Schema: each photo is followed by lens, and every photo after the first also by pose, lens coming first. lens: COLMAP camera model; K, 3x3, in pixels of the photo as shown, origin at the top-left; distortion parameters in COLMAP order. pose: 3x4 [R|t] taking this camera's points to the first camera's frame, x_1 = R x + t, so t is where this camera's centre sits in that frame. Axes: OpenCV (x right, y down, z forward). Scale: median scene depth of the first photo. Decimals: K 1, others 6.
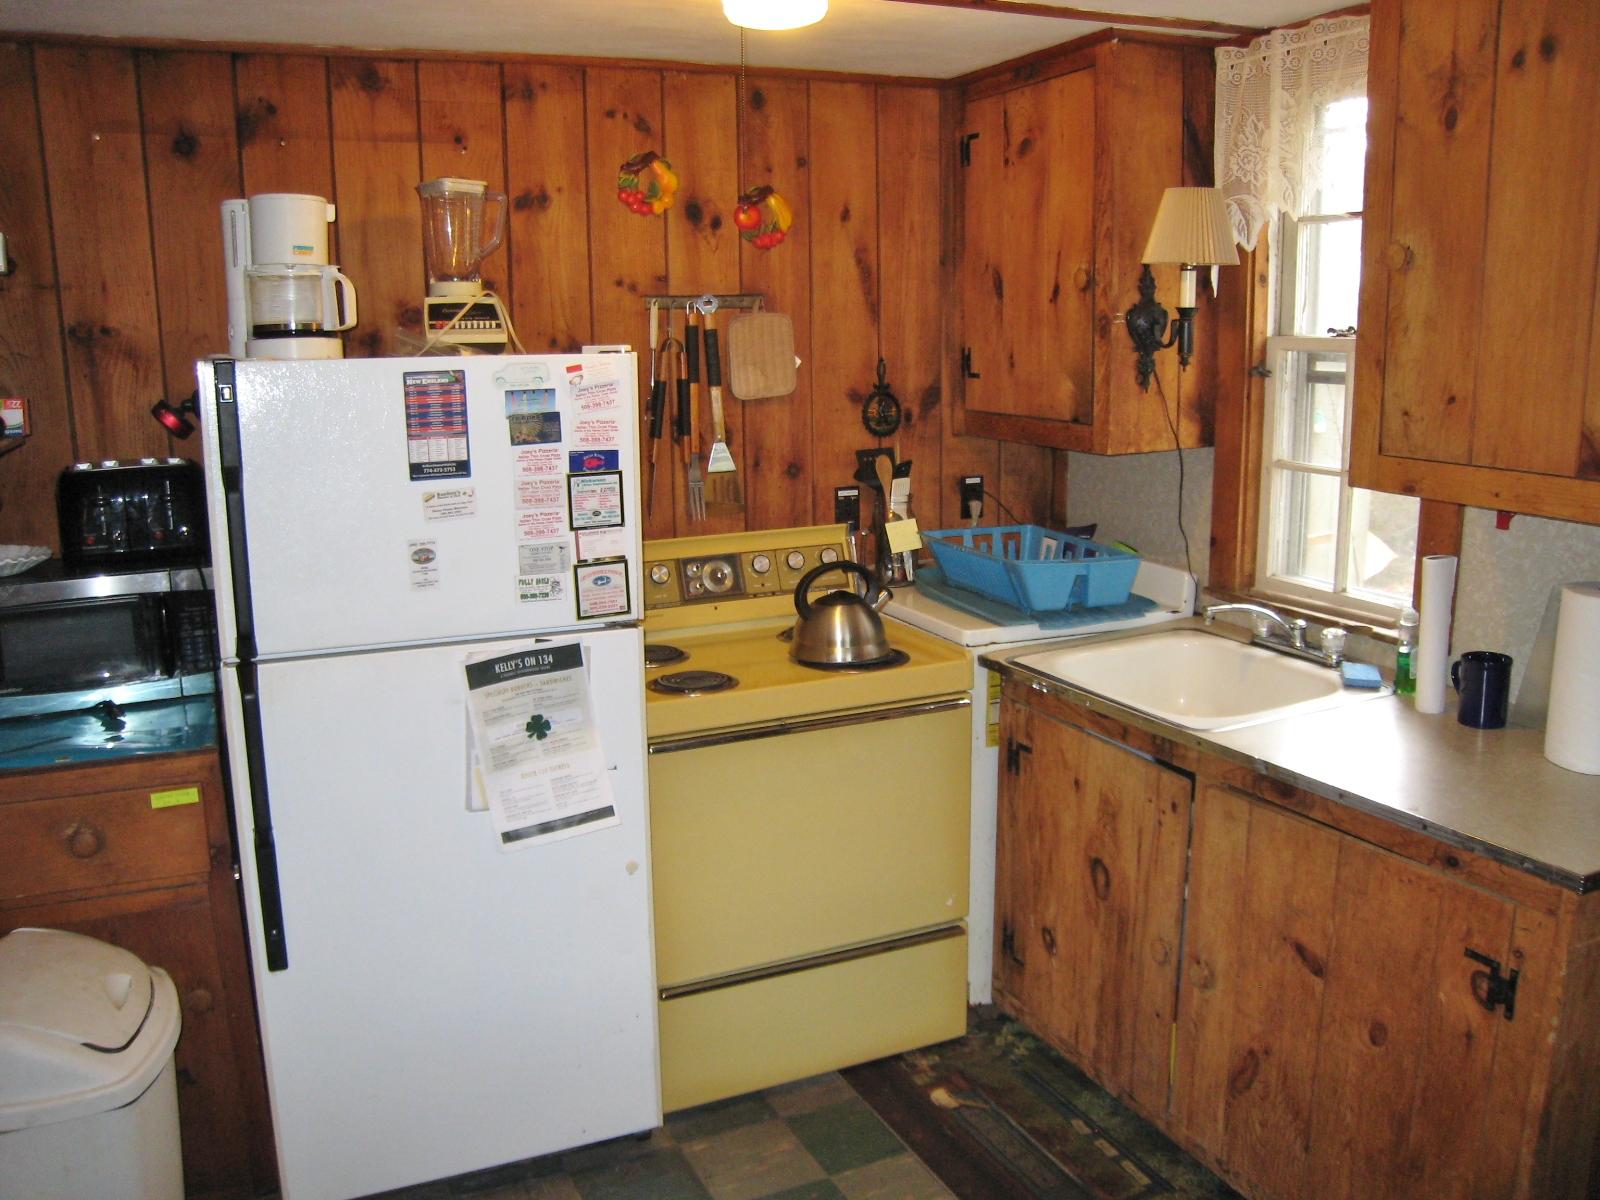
lens RADIAL K [[1308.7, 0, 799.4], [0, 1308.7, 589.5], [0, 0, 1]] dist [-0.171534, 0.104925]
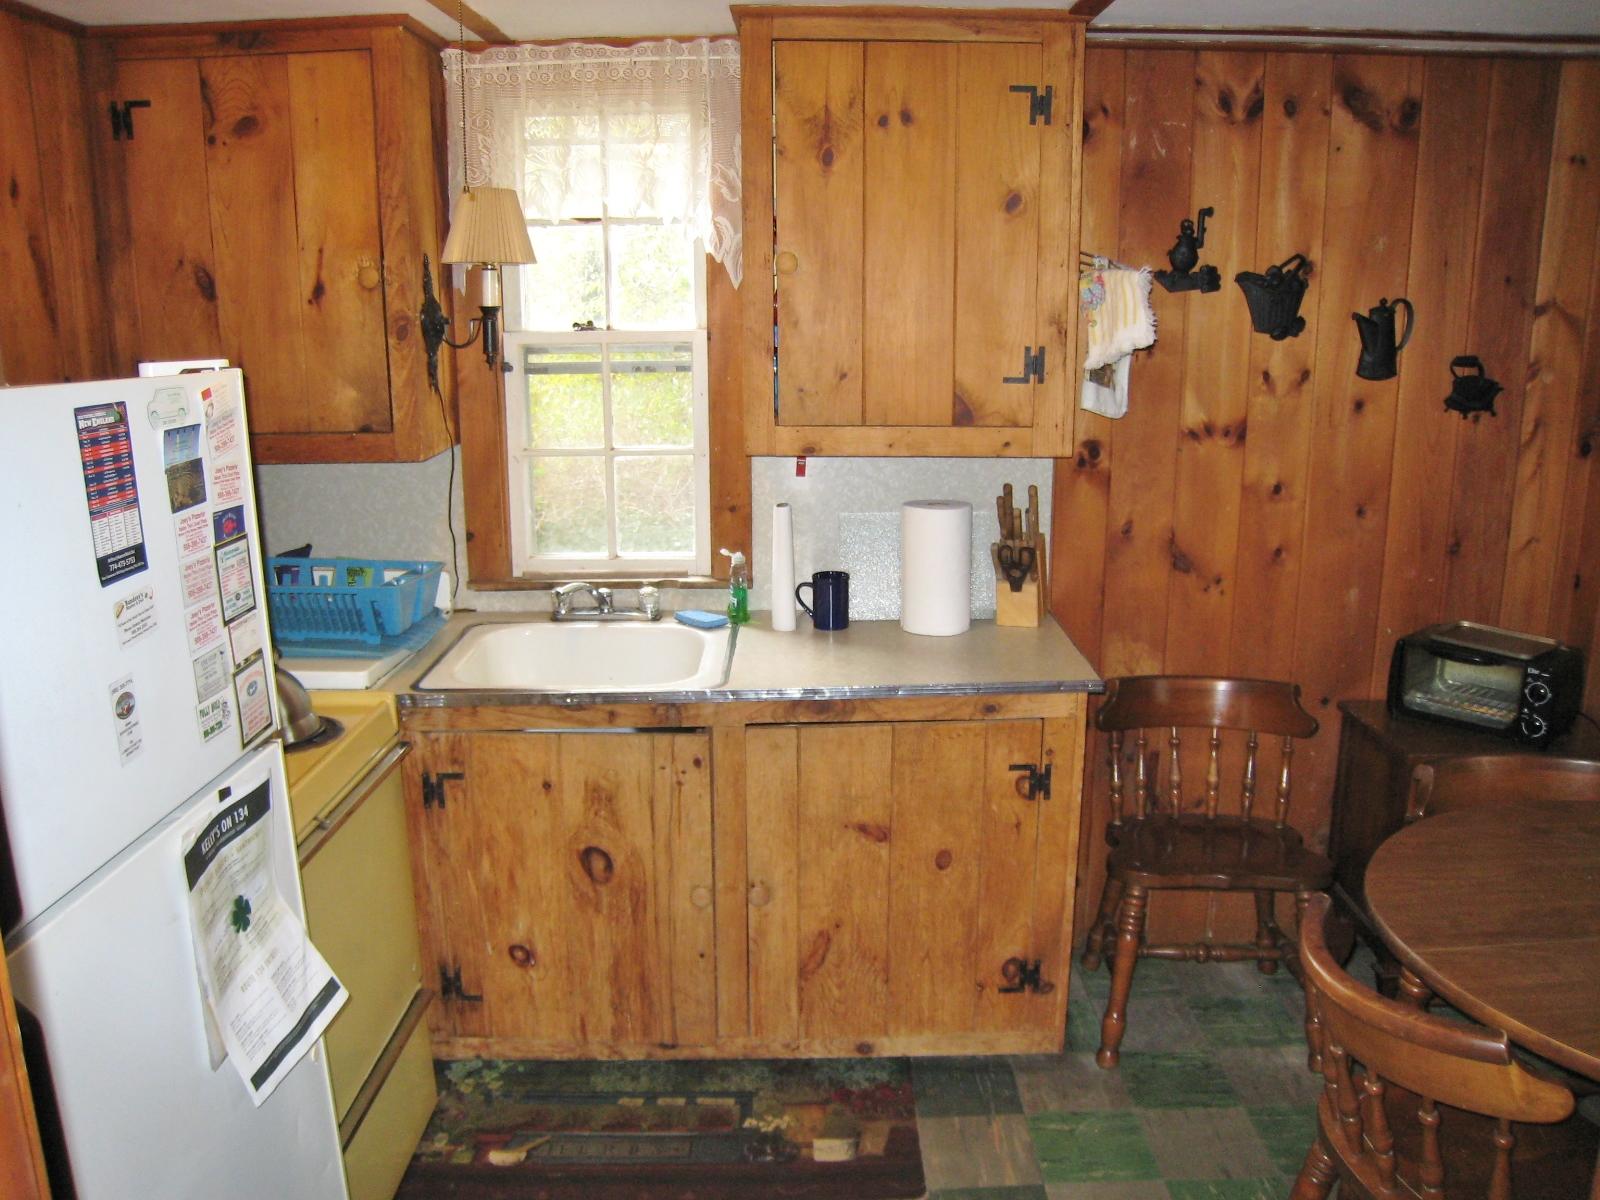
lens RADIAL K [[1308.0, 0, 800.0], [0, 1308.0, 600.0], [0, 0, 1]] dist [-0.172731, 0.119040]
pose [[0.423640, -0.185539, 0.886625, -0.594231], [0.178075, 0.976757, 0.119313, -0.078476], [-0.888154, 0.107340, 0.446833, 0.388016]]
